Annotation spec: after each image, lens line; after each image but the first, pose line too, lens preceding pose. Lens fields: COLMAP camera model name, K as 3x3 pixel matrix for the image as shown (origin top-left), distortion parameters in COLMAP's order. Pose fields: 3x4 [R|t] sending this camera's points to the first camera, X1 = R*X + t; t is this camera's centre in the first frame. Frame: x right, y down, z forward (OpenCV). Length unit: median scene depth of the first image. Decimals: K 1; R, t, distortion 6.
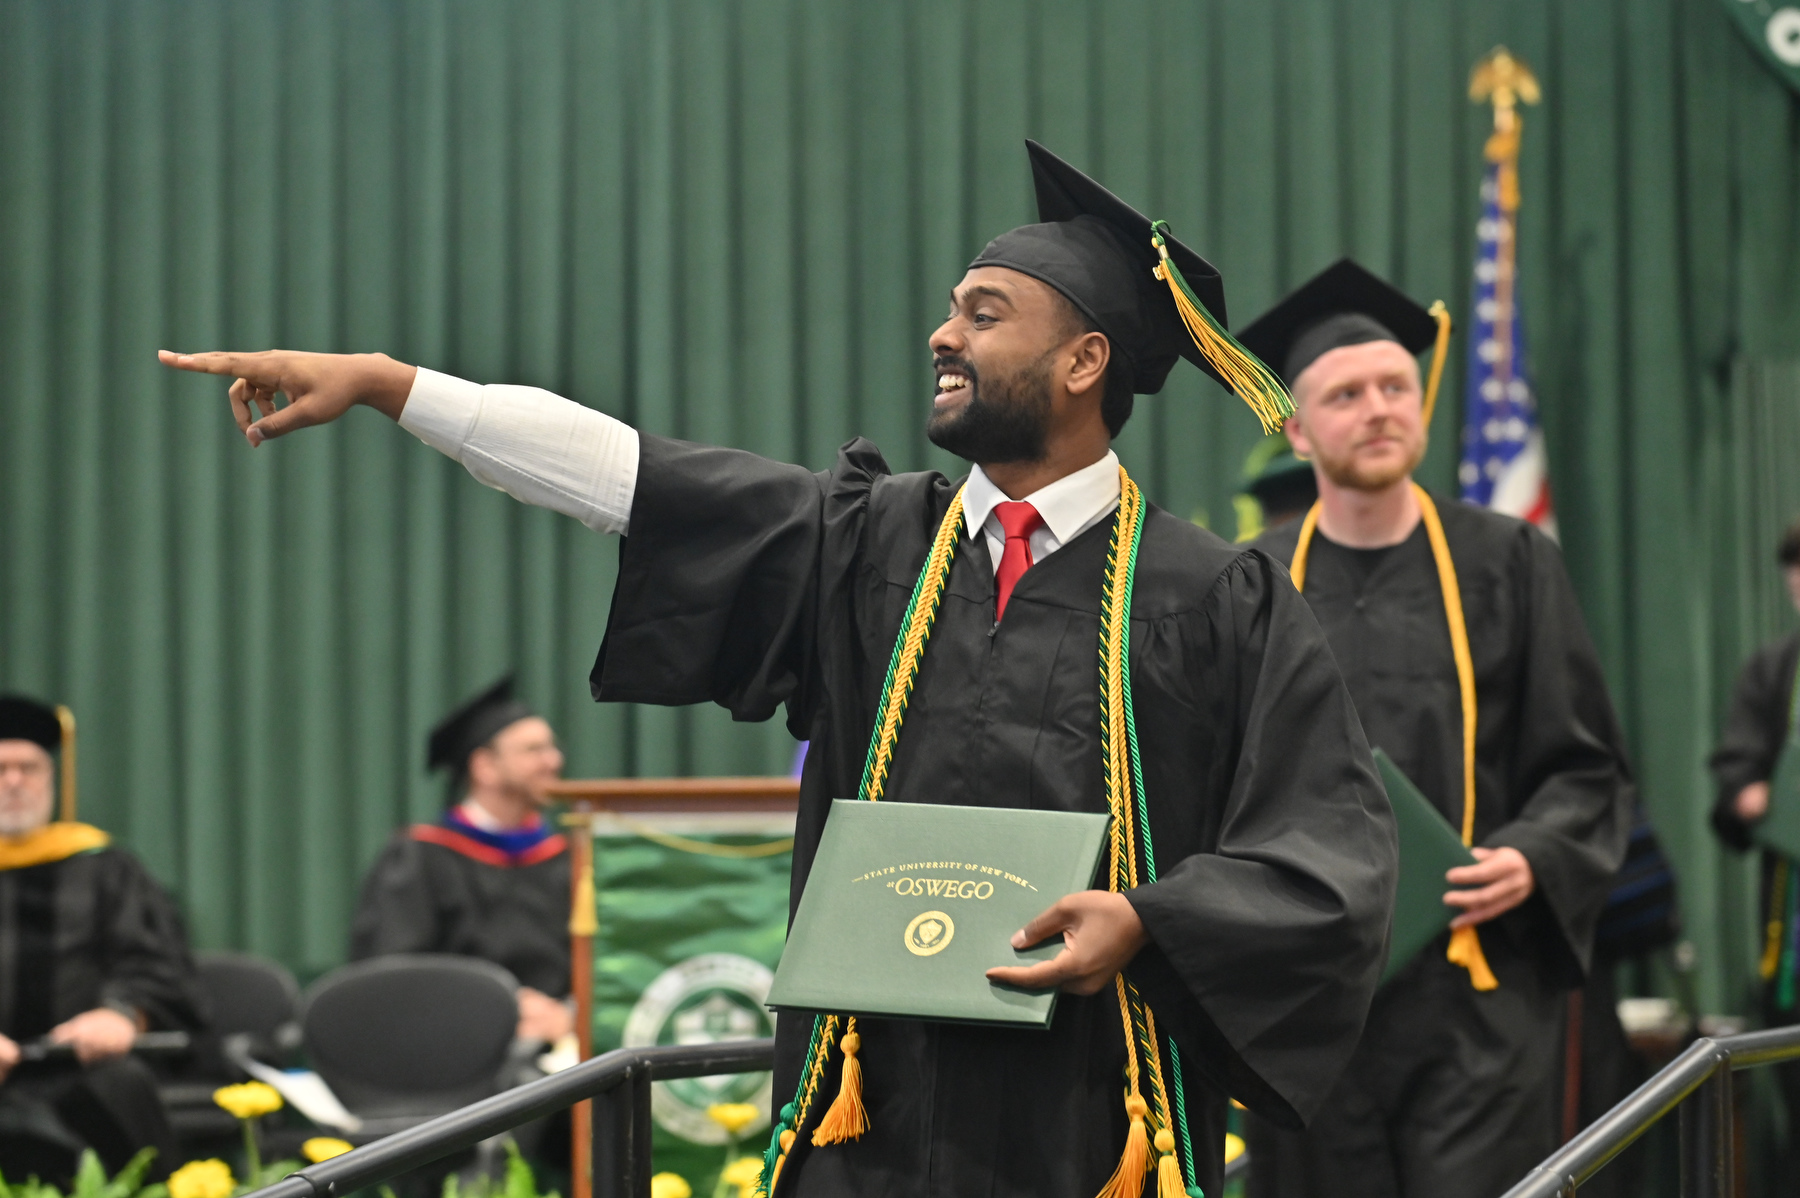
lens RADIAL K [[8105.5, 0, 895.3], [0, 8105.5, 595.9], [0, 0, 1]] dist [0.649374, 0.000000]
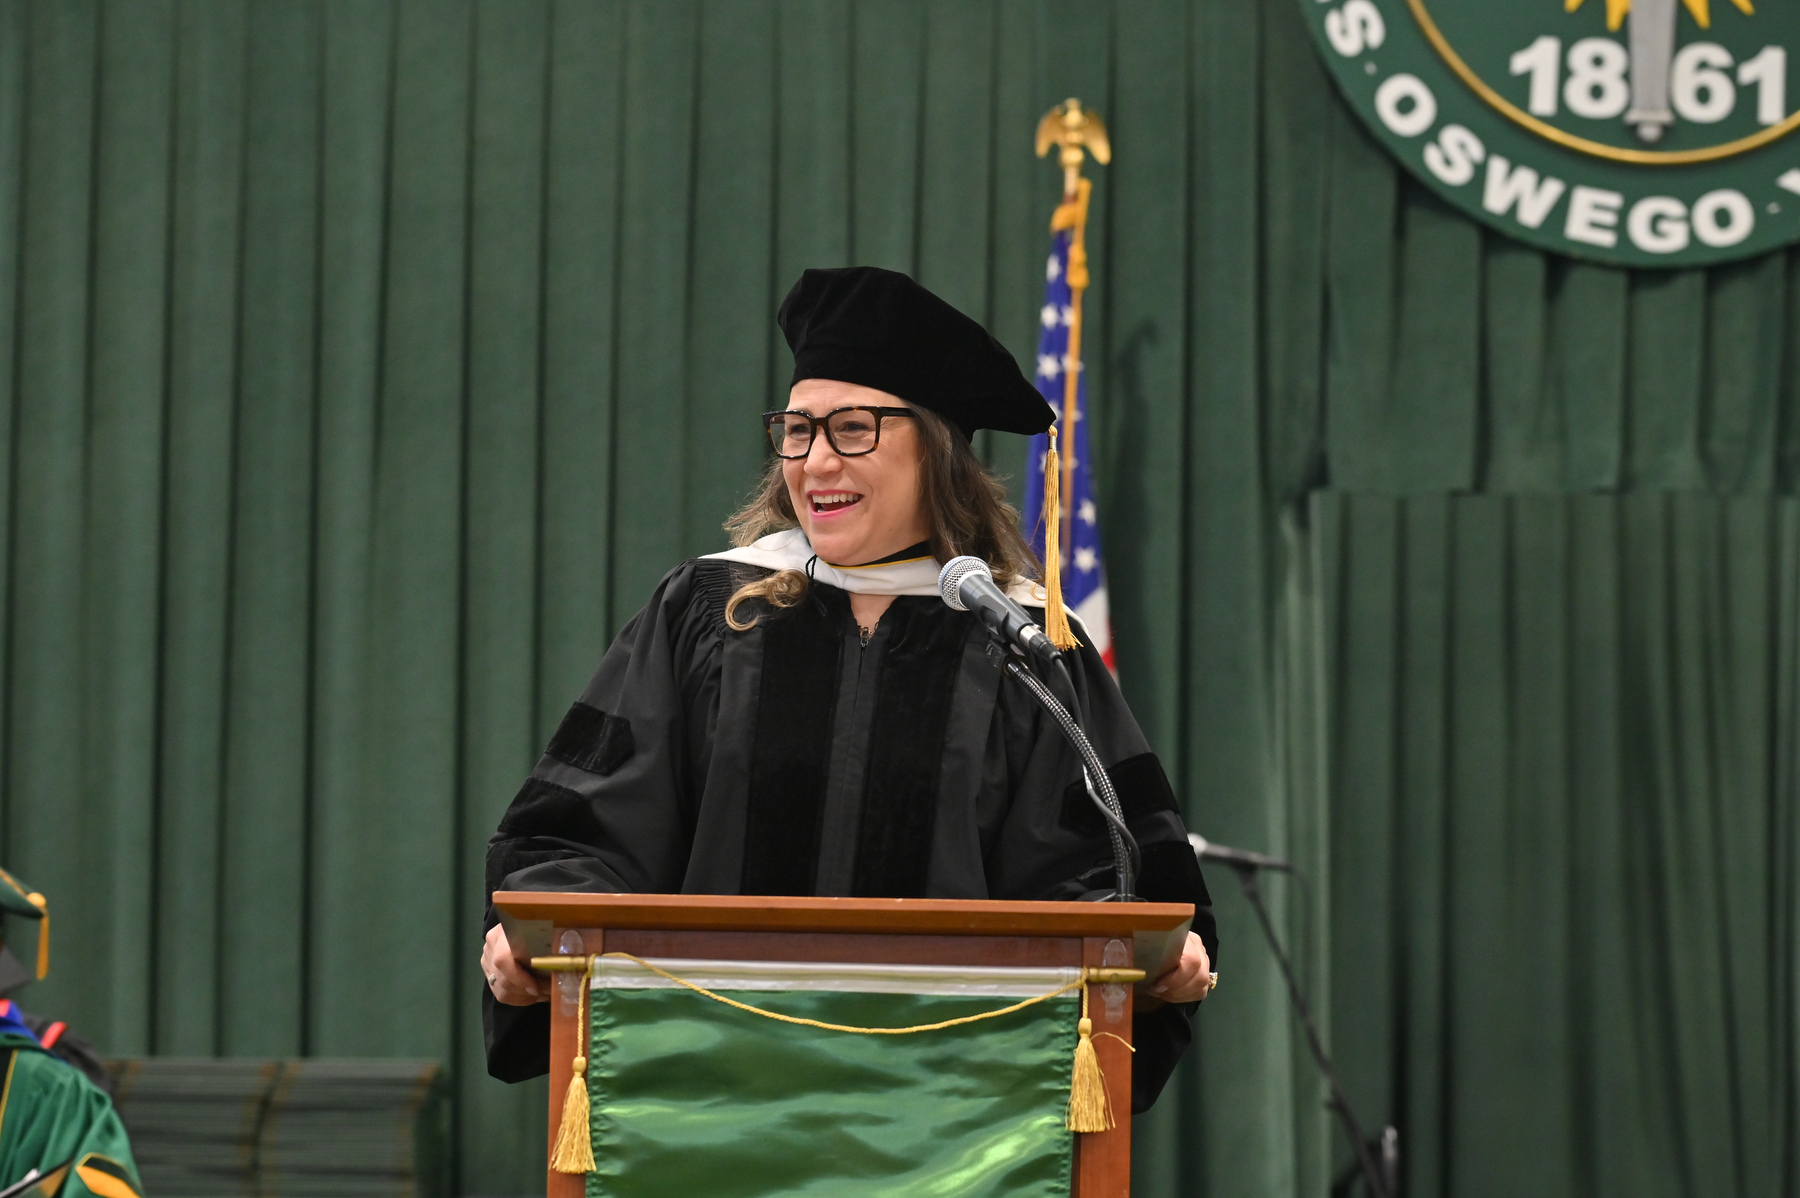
lens RADIAL K [[6298.3, 0, 895.8], [0, 6298.3, 581.9], [0, 0, 1]] dist [-0.191607, 0.000000]
pose [[0.978914, 0.039649, 0.200387, -0.096309], [-0.029384, 0.998112, -0.053942, 0.022996], [-0.202147, 0.046916, 0.978231, 0.557153]]
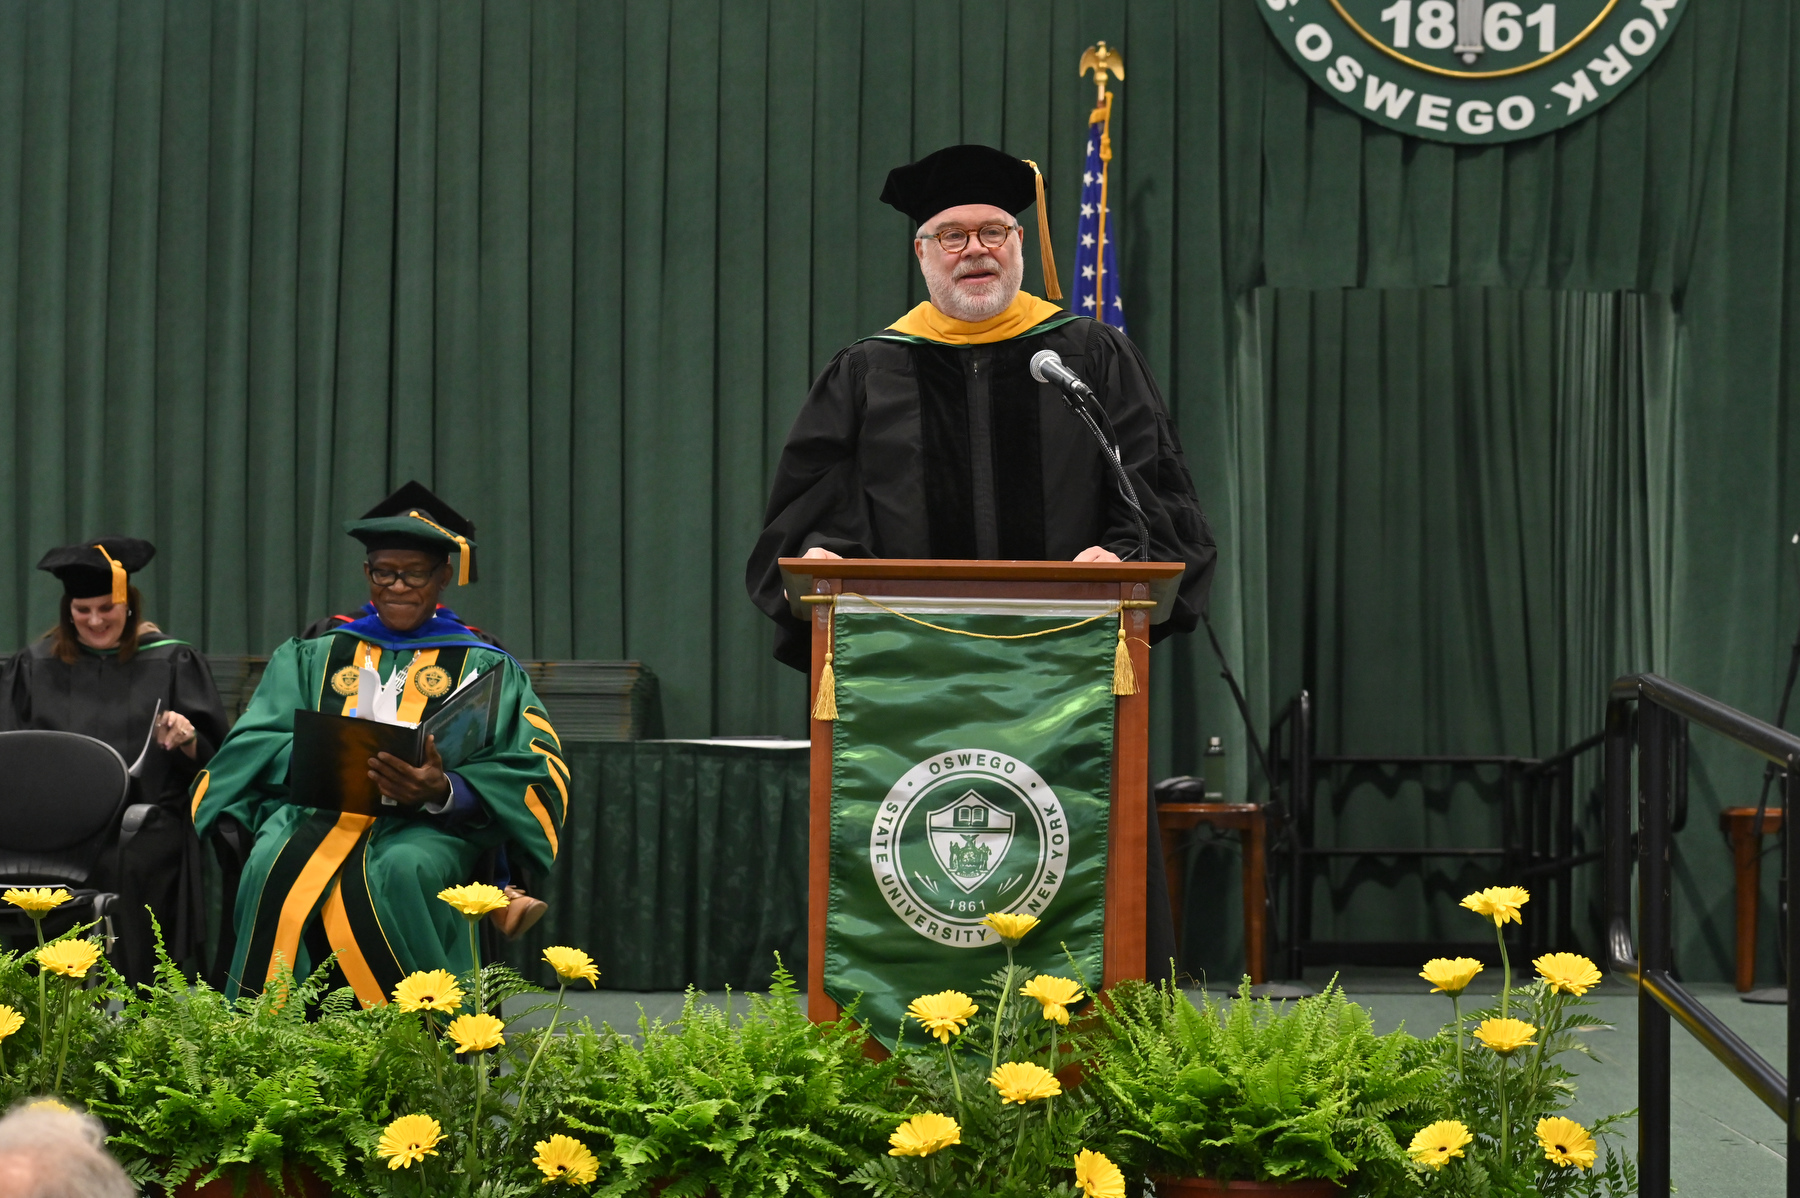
lens RADIAL K [[4259.5, 0, 896.1], [0, 4259.5, 608.6], [0, 0, 1]] dist [-0.159745, 0.000000]
pose [[0.982680, 0.020649, 0.184155, -0.113268], [-0.023589, 0.999627, 0.013789, 0.020698], [-0.183802, -0.017894, 0.982800, 0.494366]]
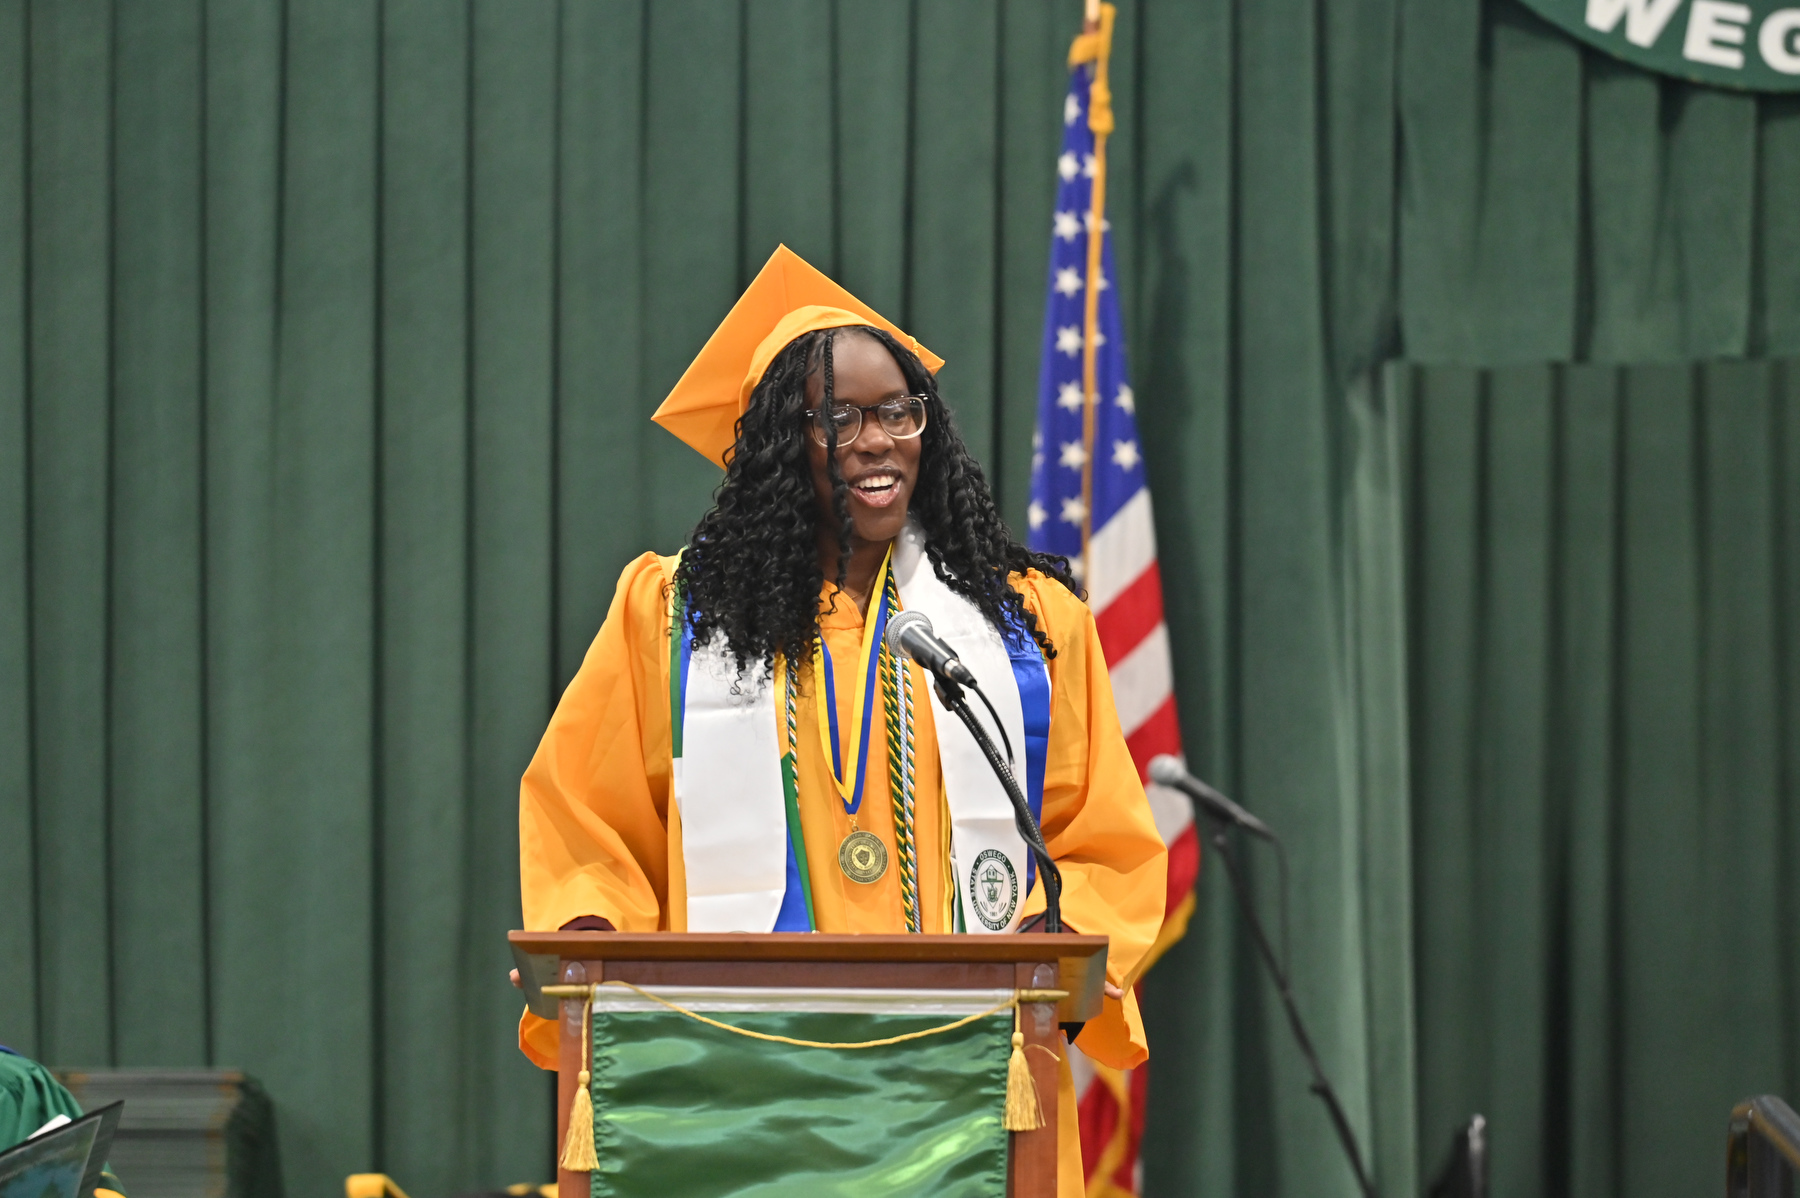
lens RADIAL K [[10342.5, 0, 905.7], [0, 10342.5, 601.5], [0, 0, 1]] dist [-0.119056, 0.000000]
pose [[0.980200, 0.020525, 0.196941, -0.161534], [-0.017570, 0.999706, -0.016739, 0.010050], [-0.197227, 0.012947, 0.980272, 0.205029]]
